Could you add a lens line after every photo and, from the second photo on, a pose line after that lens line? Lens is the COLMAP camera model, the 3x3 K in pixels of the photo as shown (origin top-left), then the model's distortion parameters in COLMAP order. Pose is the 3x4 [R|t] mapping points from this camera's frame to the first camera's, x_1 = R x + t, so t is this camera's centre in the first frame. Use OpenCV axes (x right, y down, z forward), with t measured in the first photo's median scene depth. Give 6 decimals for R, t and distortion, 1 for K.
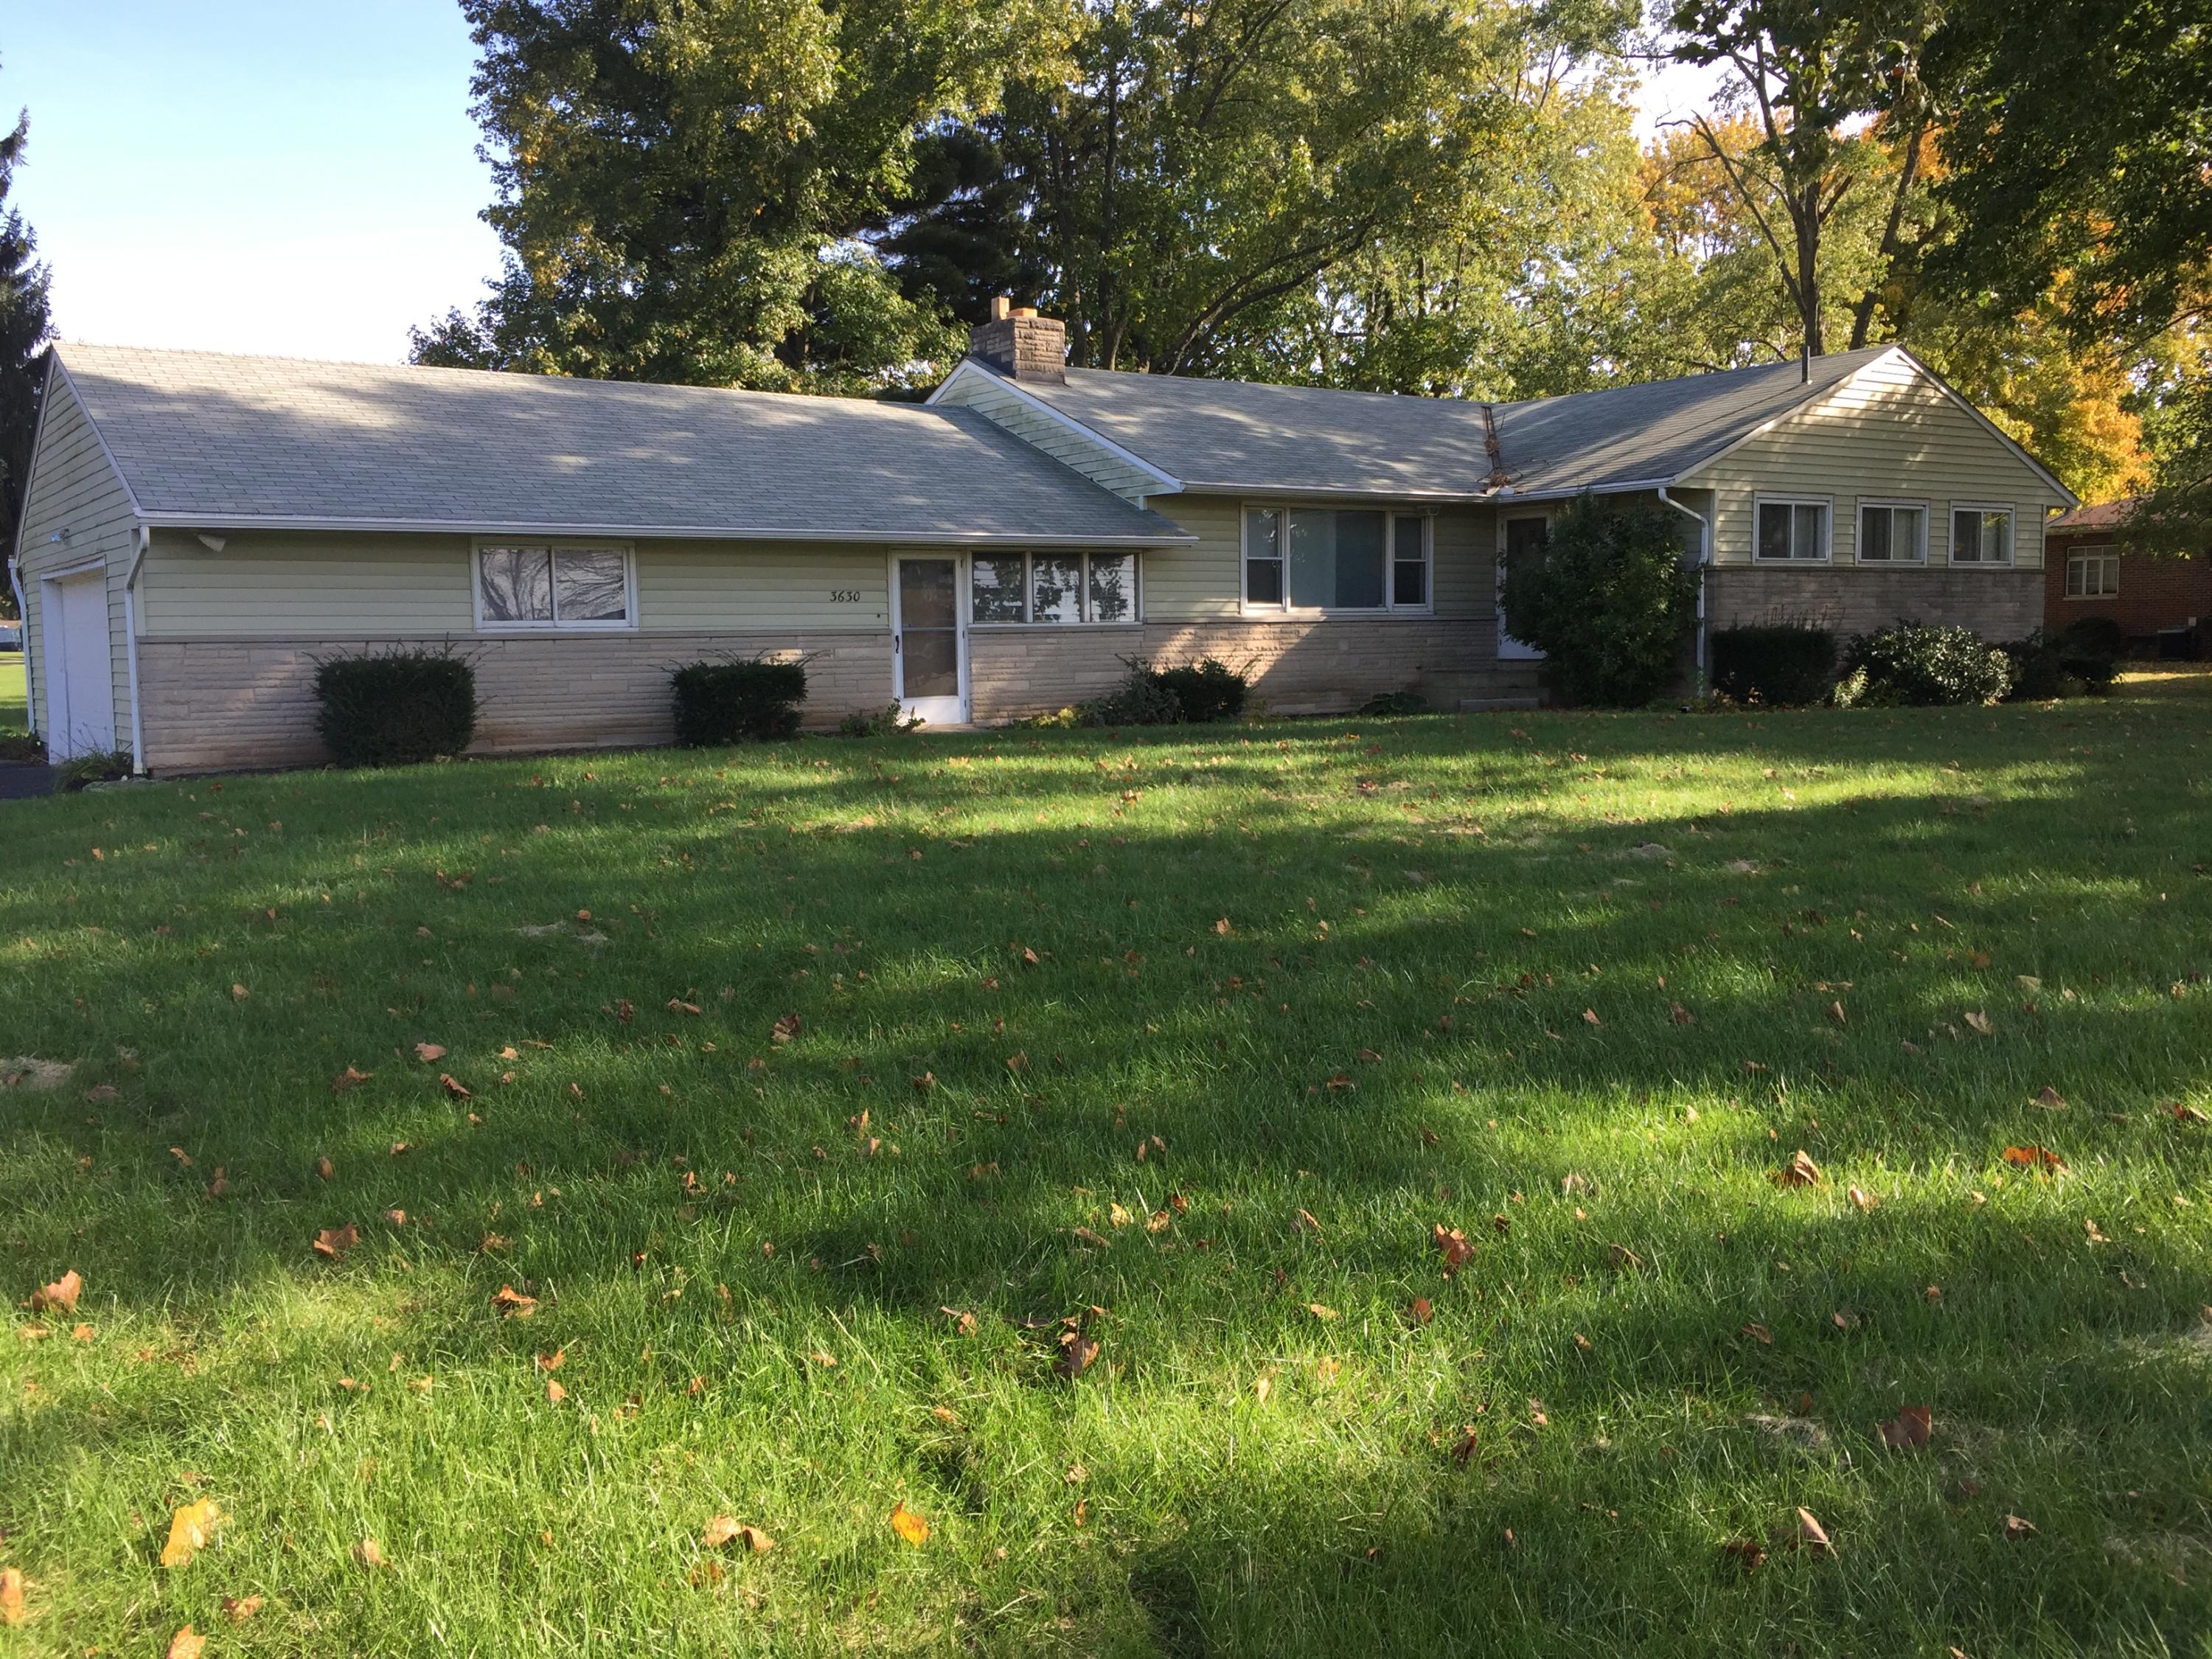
lens RADIAL K [[1861.7, 0, 1110.7], [0, 1861.7, 821.0], [0, 0, 1]] dist [0.080178, -0.088678]
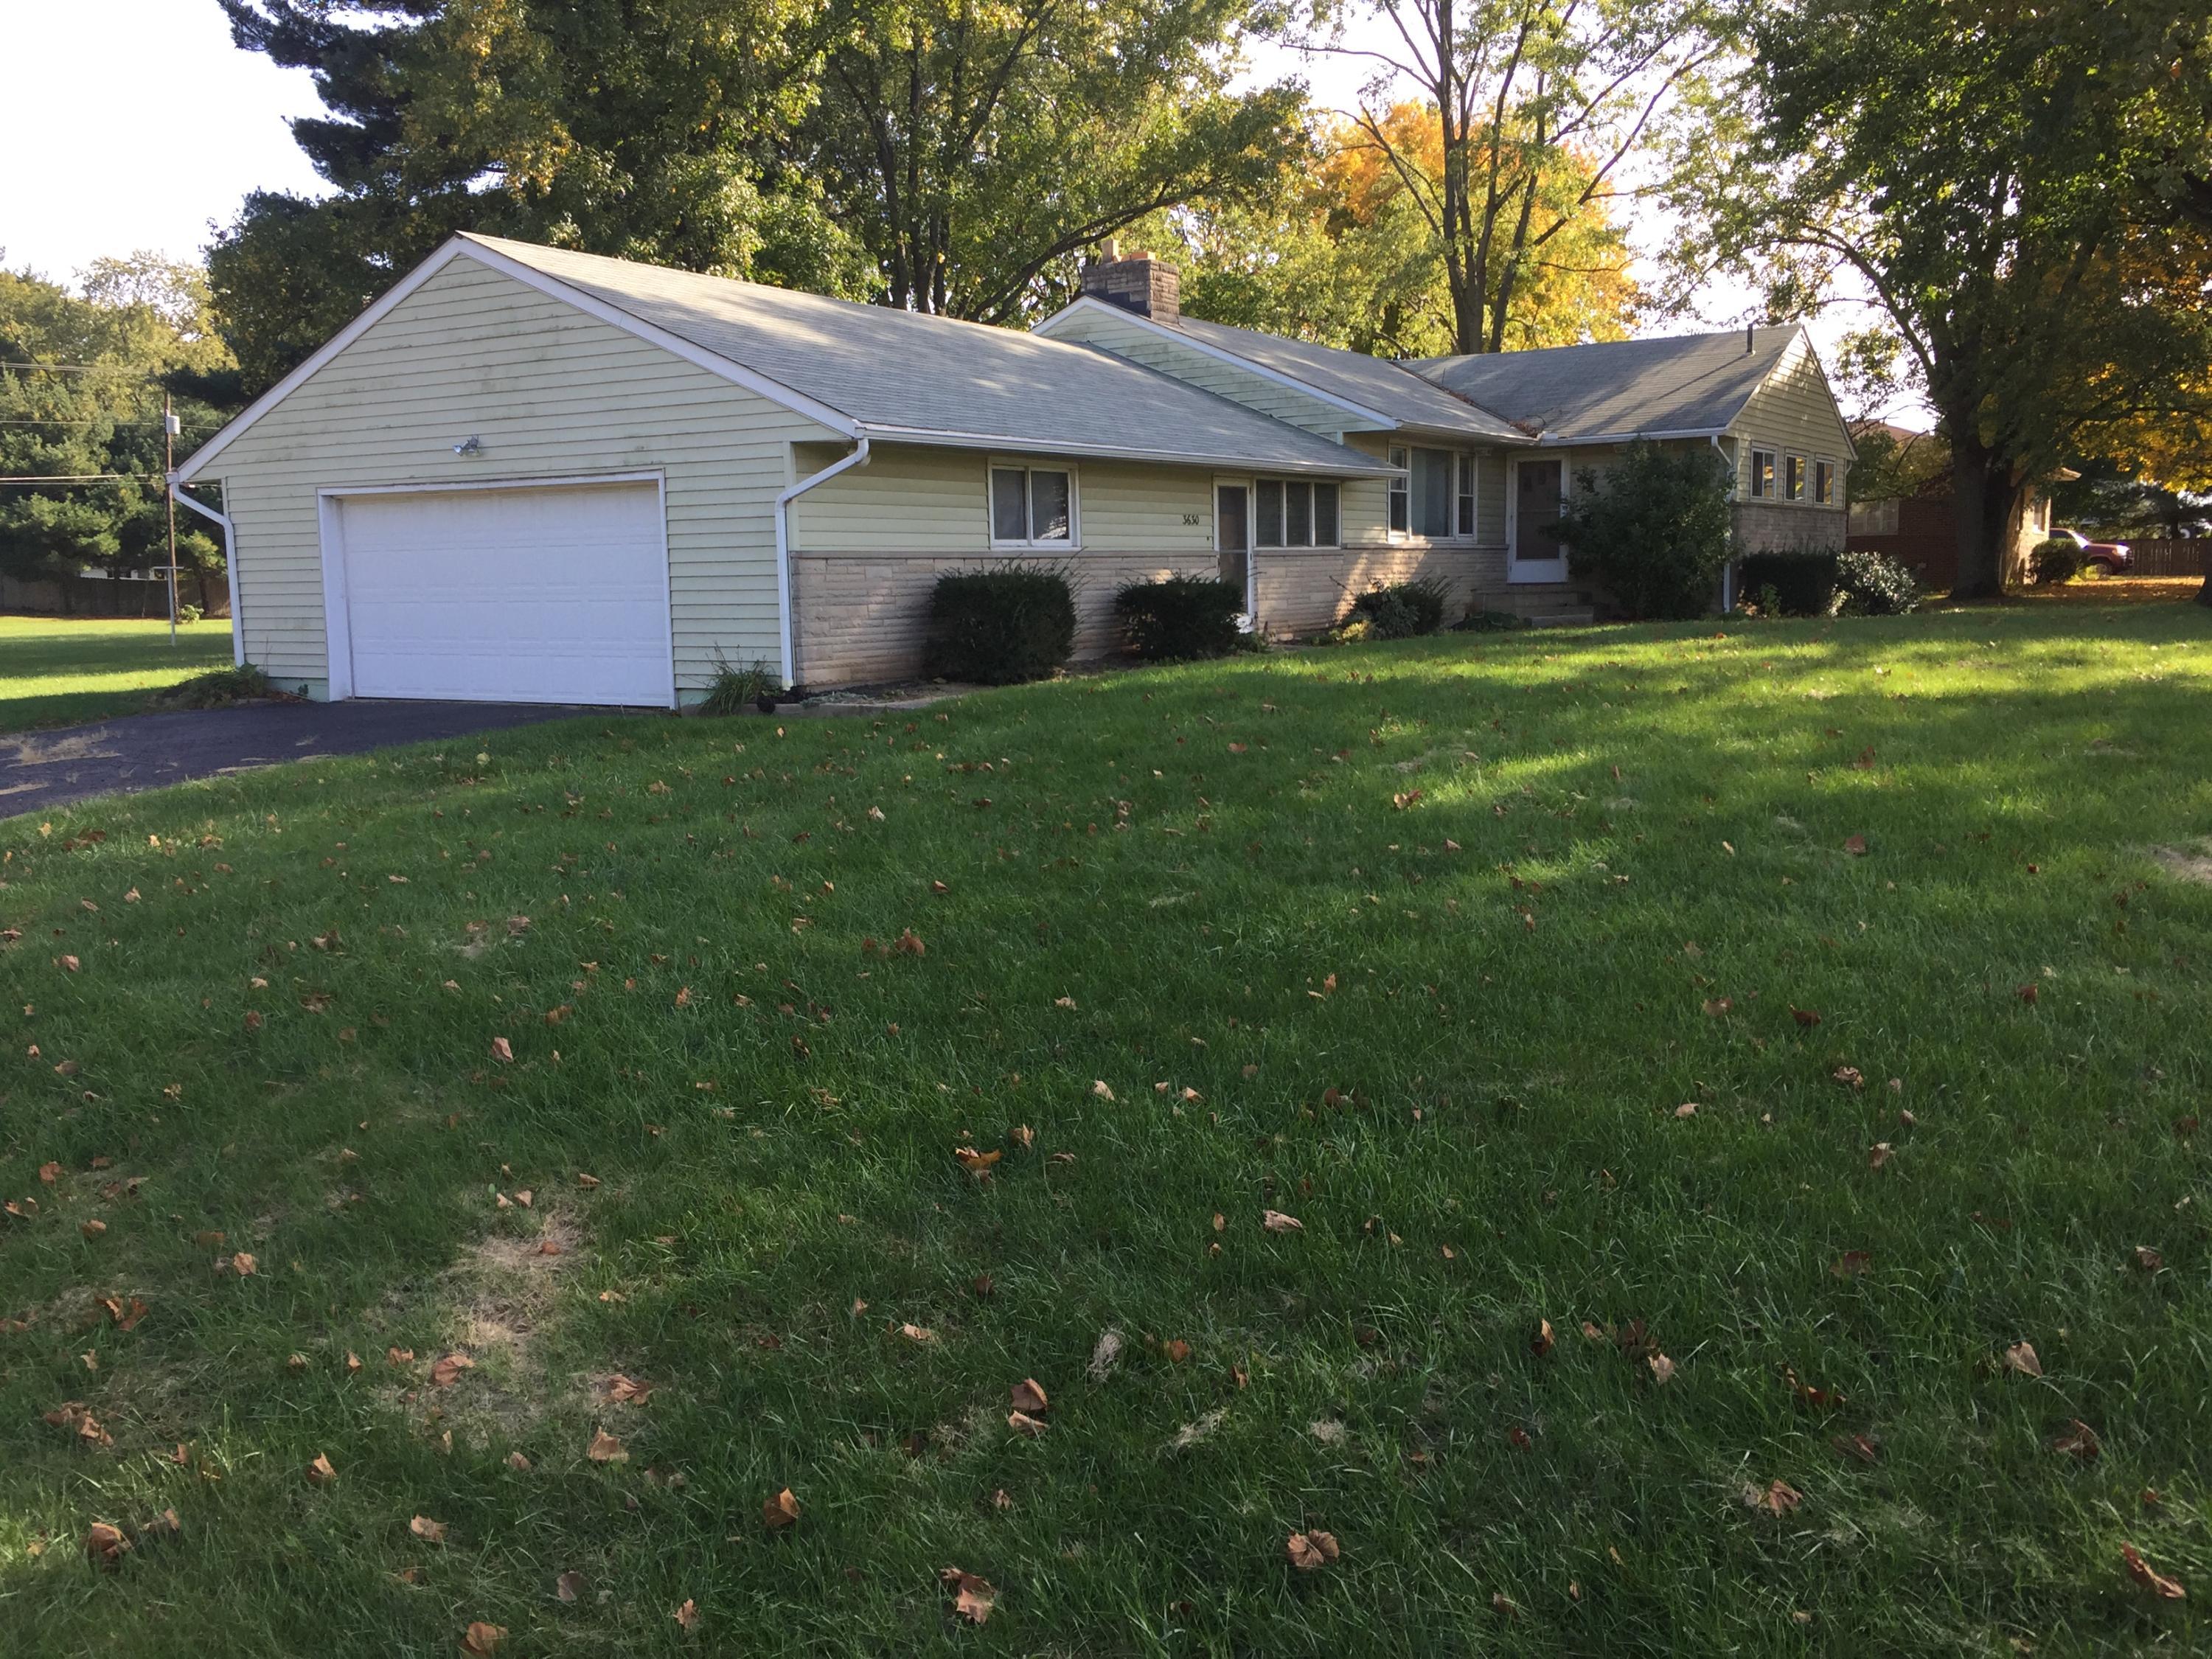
lens RADIAL K [[1861.7, 0, 1110.7], [0, 1861.7, 821.0], [0, 0, 1]] dist [0.080178, -0.088678]
pose [[0.933435, -0.050062, 0.355238, -0.497146], [0.041200, 0.998623, 0.032472, 0.012901], [-0.356374, -0.015674, 0.934212, 0.016272]]
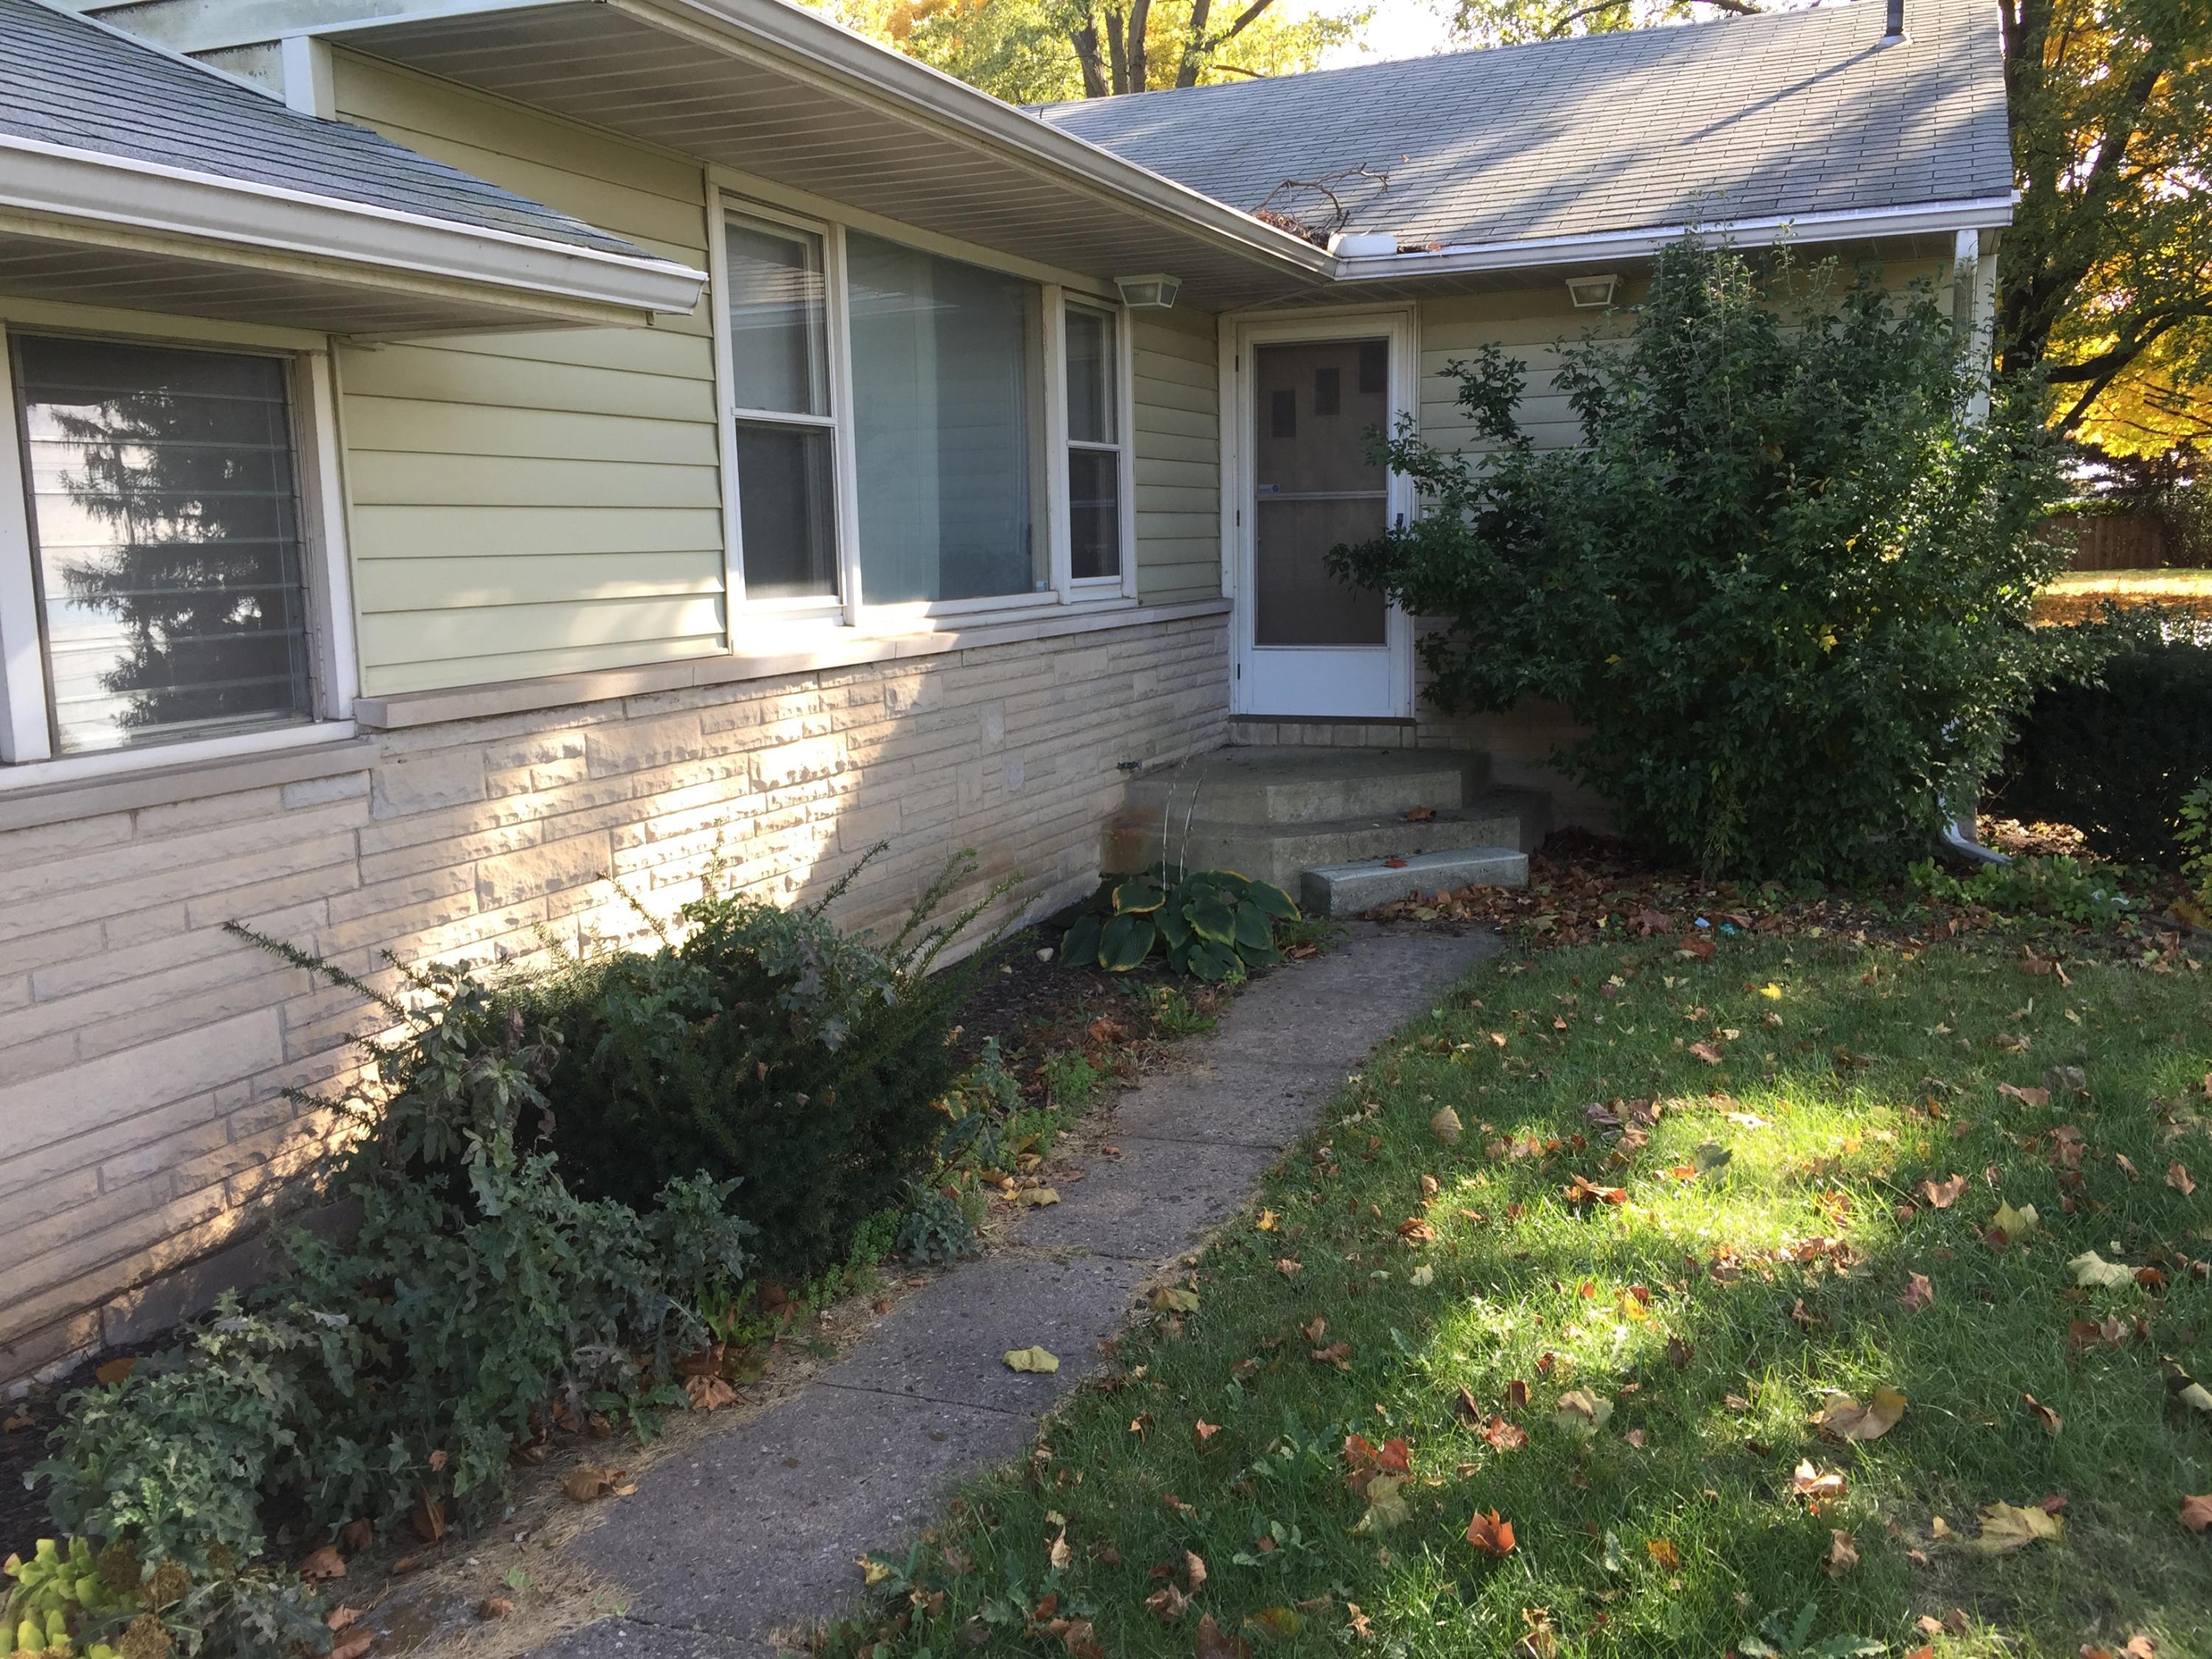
lens RADIAL K [[1950.8, 0, 1106.0], [0, 1950.8, 829.5], [0, 0, 1]] dist [0.074825, -0.100992]
pose [[0.858500, -0.079731, 0.506578, -0.019347], [0.058731, 0.996626, 0.057329, -0.100559], [-0.509440, -0.019465, 0.860286, 0.769587]]
